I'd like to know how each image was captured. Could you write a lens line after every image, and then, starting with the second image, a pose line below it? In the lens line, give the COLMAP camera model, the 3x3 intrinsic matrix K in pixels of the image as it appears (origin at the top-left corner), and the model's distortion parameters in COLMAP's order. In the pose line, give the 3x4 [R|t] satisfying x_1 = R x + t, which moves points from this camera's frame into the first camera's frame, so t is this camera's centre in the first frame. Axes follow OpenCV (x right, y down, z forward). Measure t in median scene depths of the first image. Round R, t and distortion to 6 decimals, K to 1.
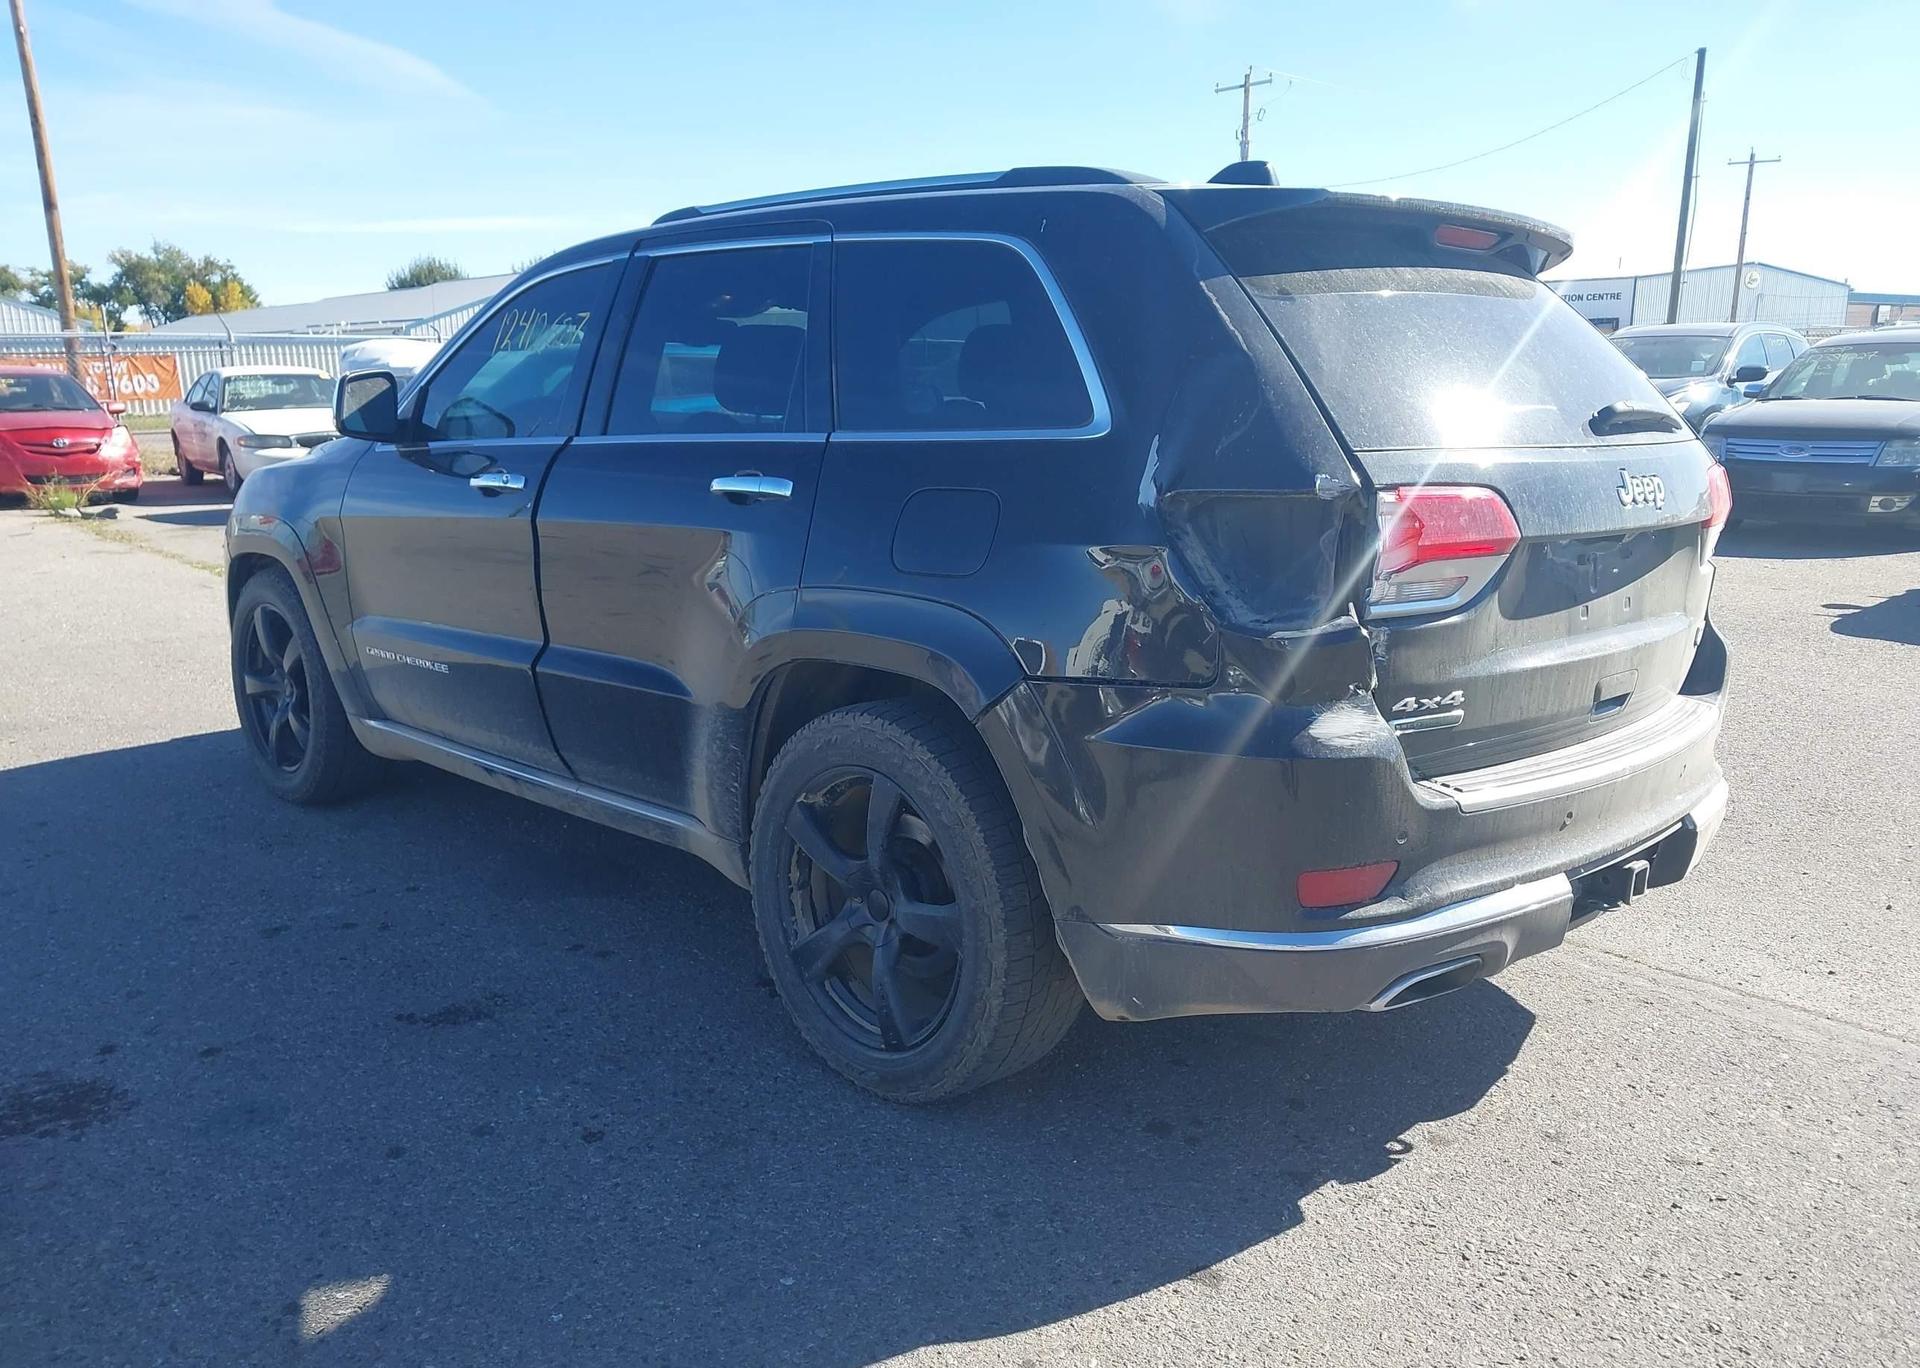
lens RADIAL K [[1565.0, 0, 956.7], [0, 1565.0, 684.2], [0, 0, 1]] dist [0.009921, -0.007980]
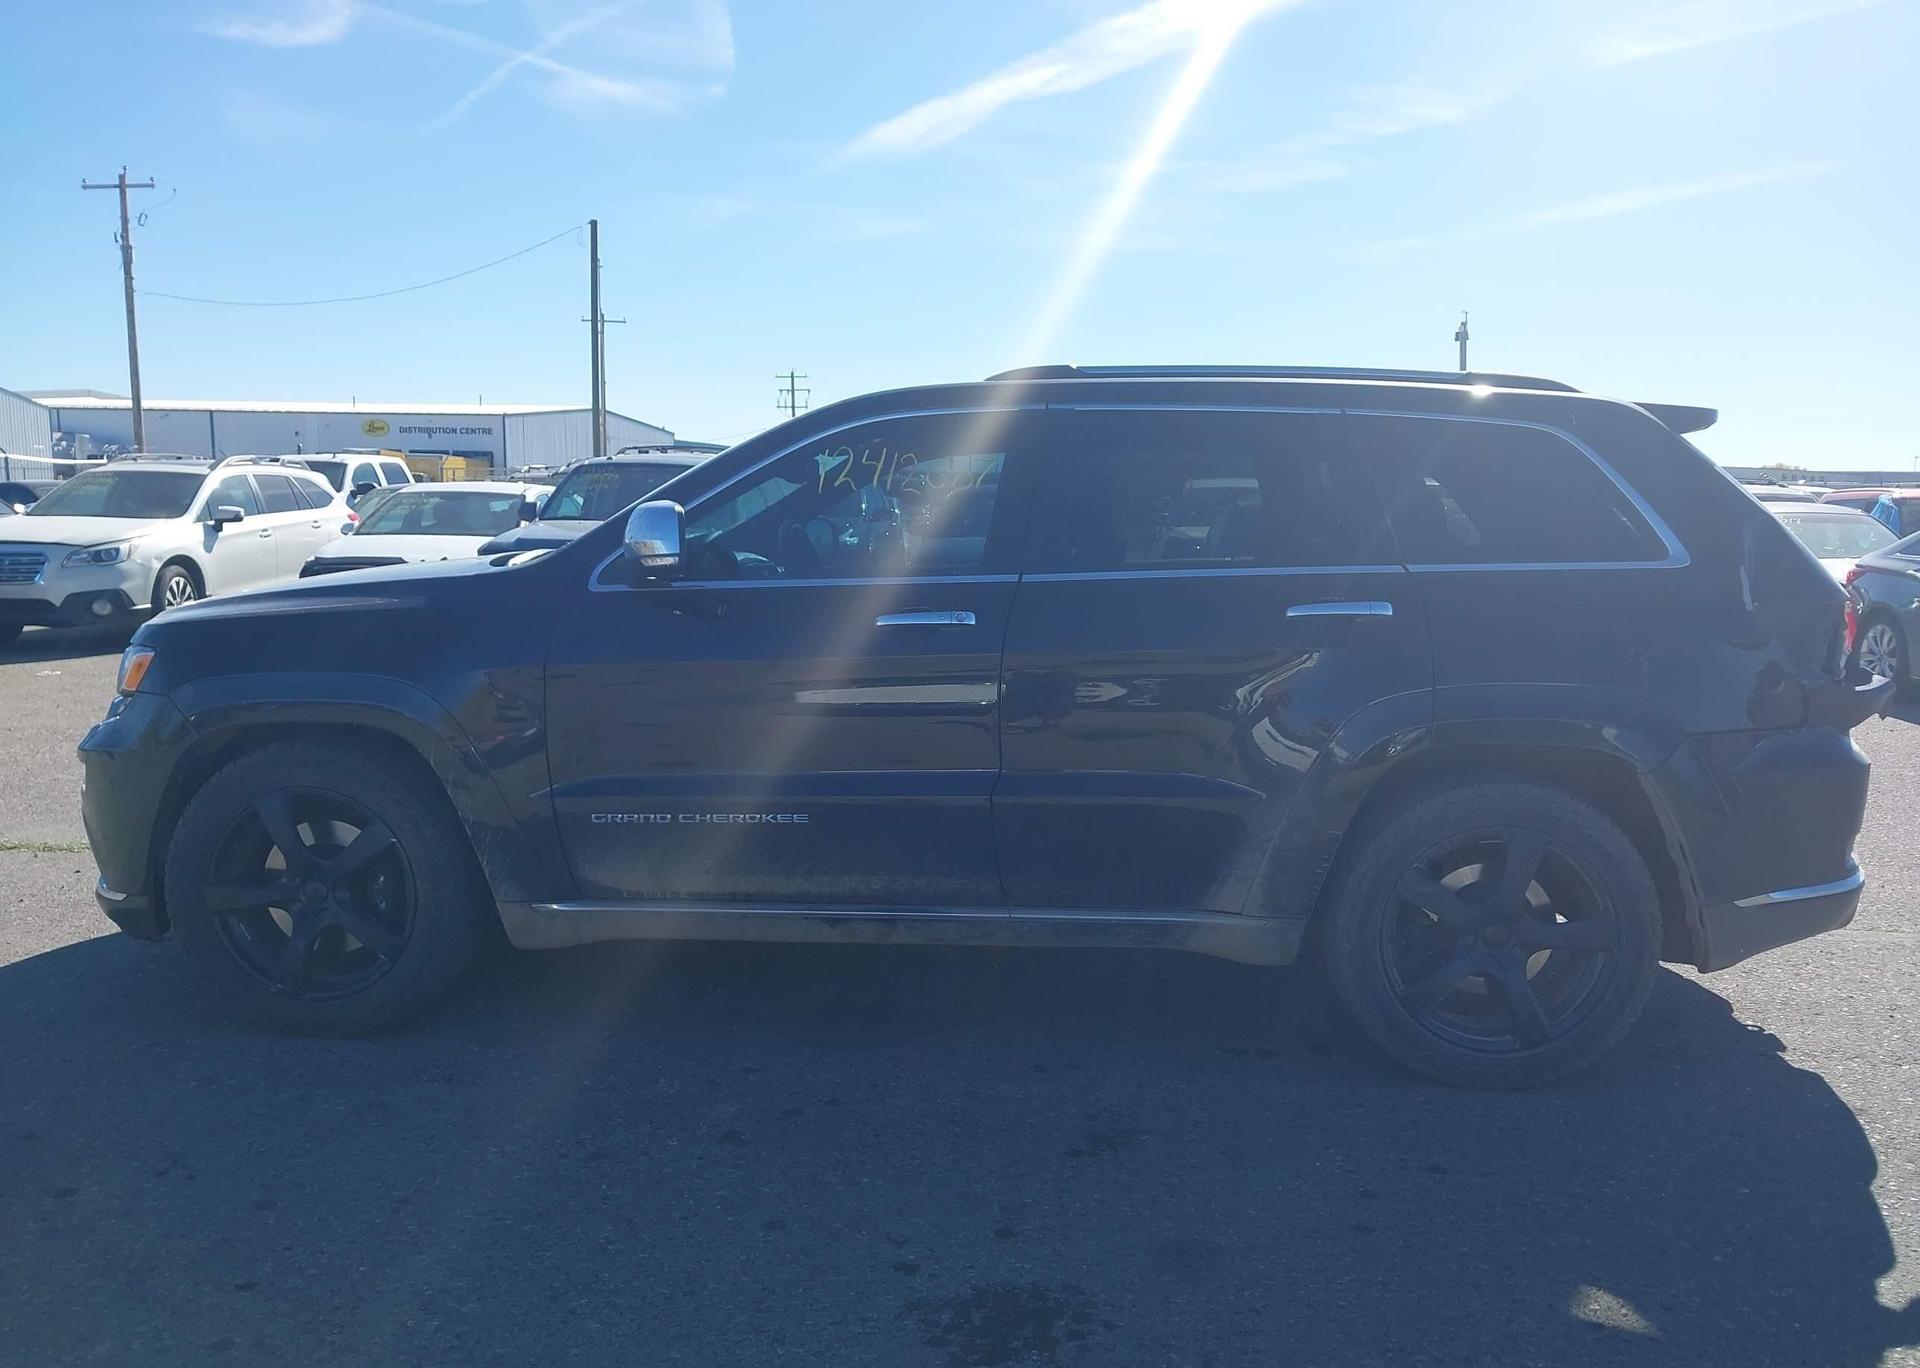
lens RADIAL K [[1565.0, 0, 956.7], [0, 1565.0, 684.2], [0, 0, 1]] dist [0.009921, -0.007980]
pose [[0.744897, -0.058707, 0.664591, -1.077222], [0.110859, 0.993165, -0.036523, -0.056543], [-0.657905, 0.100882, 0.746314, 0.282159]]
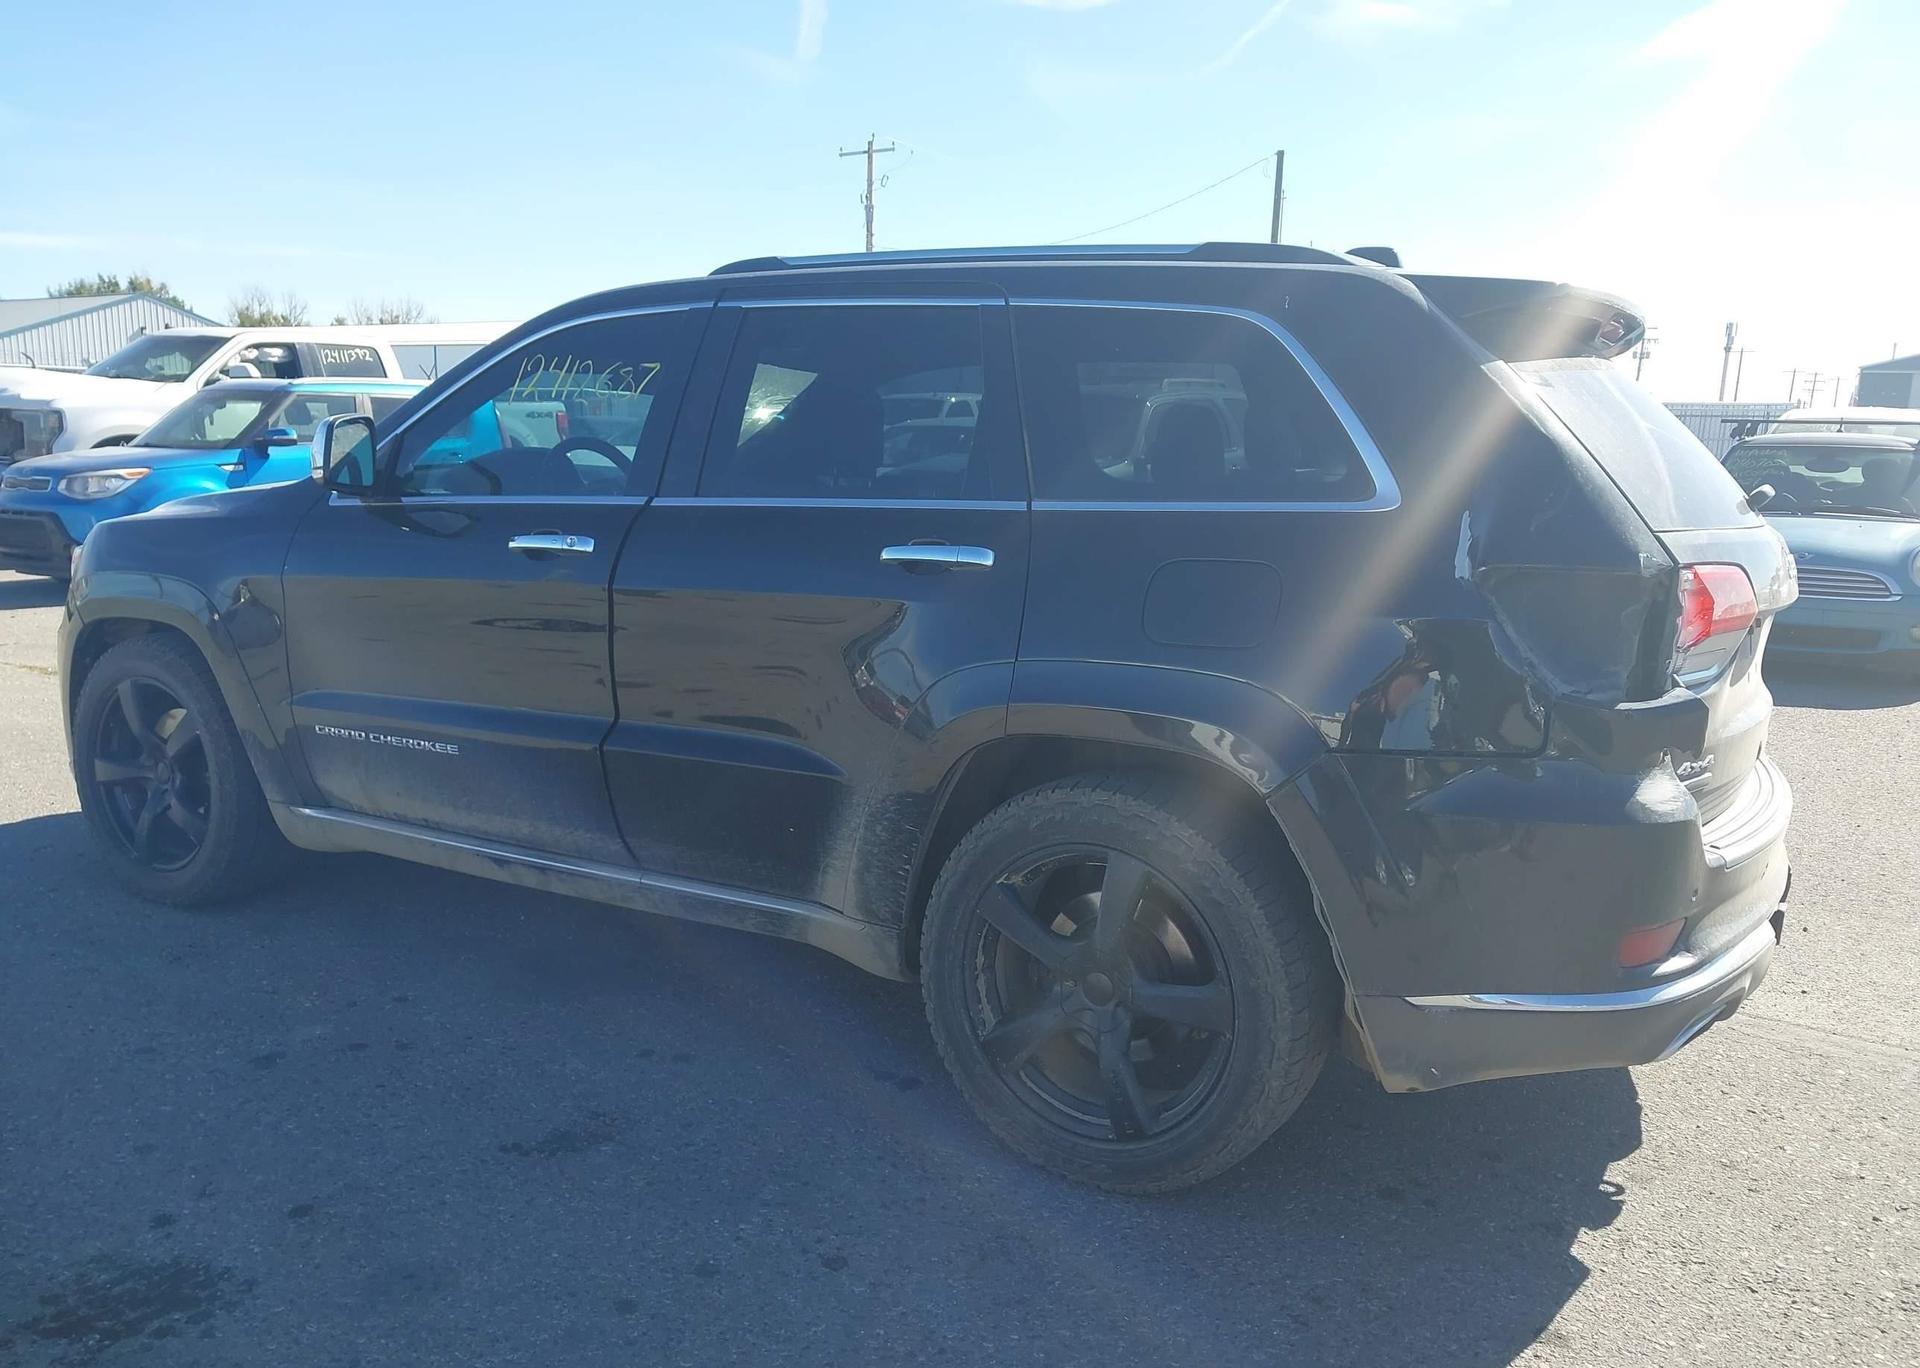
lens RADIAL K [[1560.2, 0, 967.1], [0, 1560.2, 679.1], [0, 0, 1]] dist [0.010555, -0.005158]
pose [[0.965522, -0.013144, 0.259989, -0.338238], [0.022268, 0.999234, -0.032179, -0.018210], [-0.259367, 0.036859, 0.965075, 0.074817]]
